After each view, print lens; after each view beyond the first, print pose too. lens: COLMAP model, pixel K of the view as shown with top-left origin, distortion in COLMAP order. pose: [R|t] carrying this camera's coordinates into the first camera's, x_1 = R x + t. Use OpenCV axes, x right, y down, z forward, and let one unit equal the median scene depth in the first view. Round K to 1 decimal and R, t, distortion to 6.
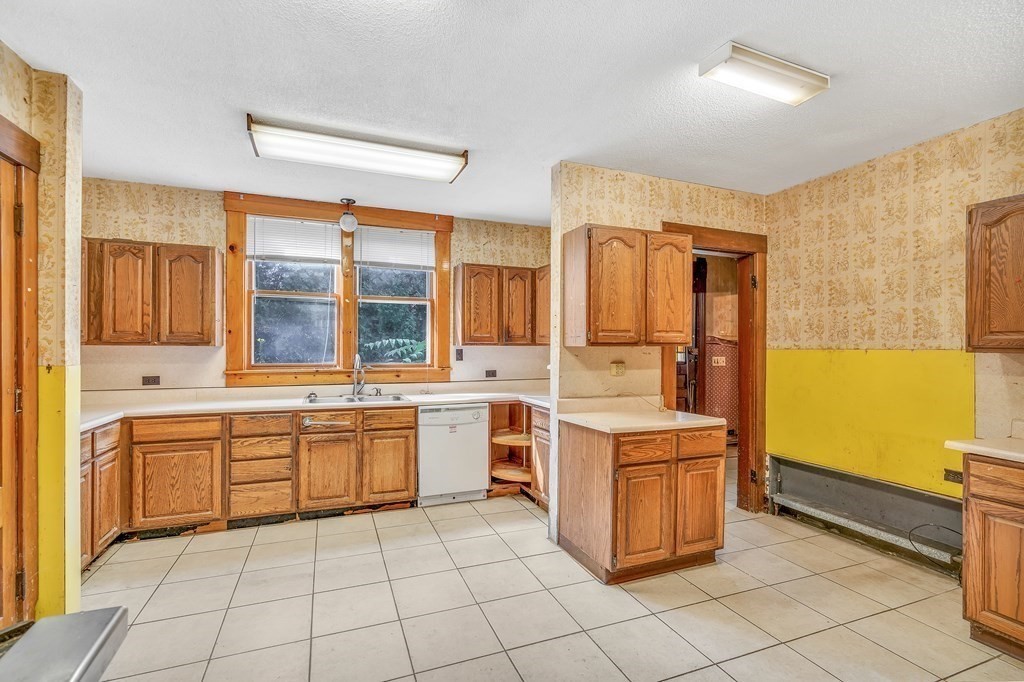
lens RADIAL K [[465.6, 0, 510.5], [0, 465.6, 348.2], [0, 0, 1]] dist [-0.001579, -0.000029]
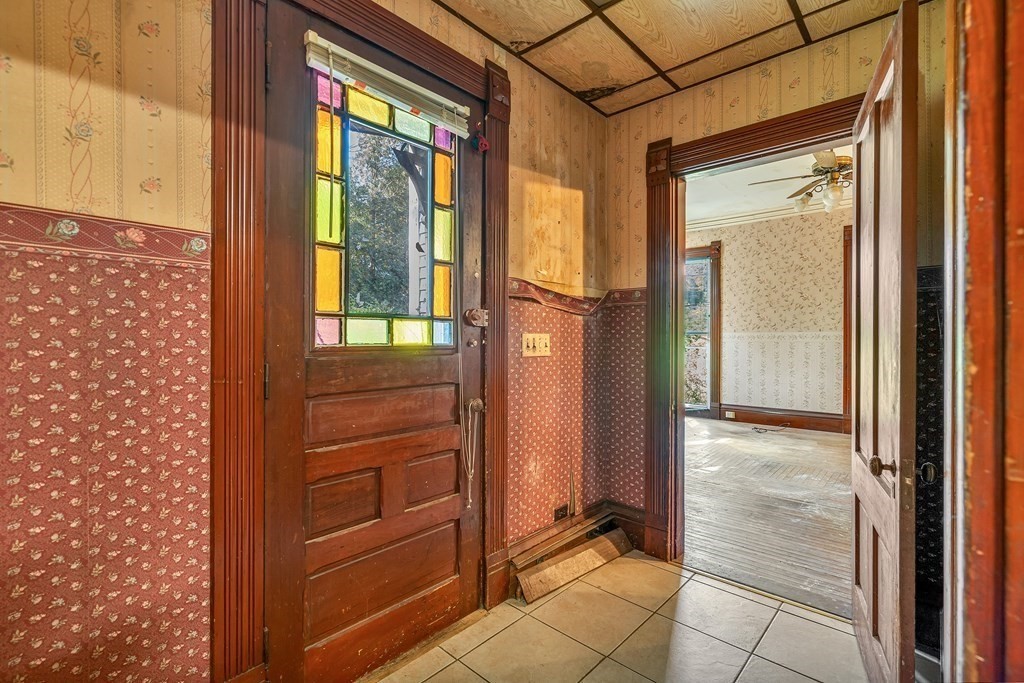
lens RADIAL K [[465.6, 0, 512.7], [0, 465.6, 338.4], [0, 0, 1]] dist [-0.001579, -0.000029]
pose [[0.900961, -0.003327, 0.433887, 0.258610], [0.000875, 0.999982, 0.005852, 0.020760], [-0.433899, -0.004893, 0.900948, 0.656050]]
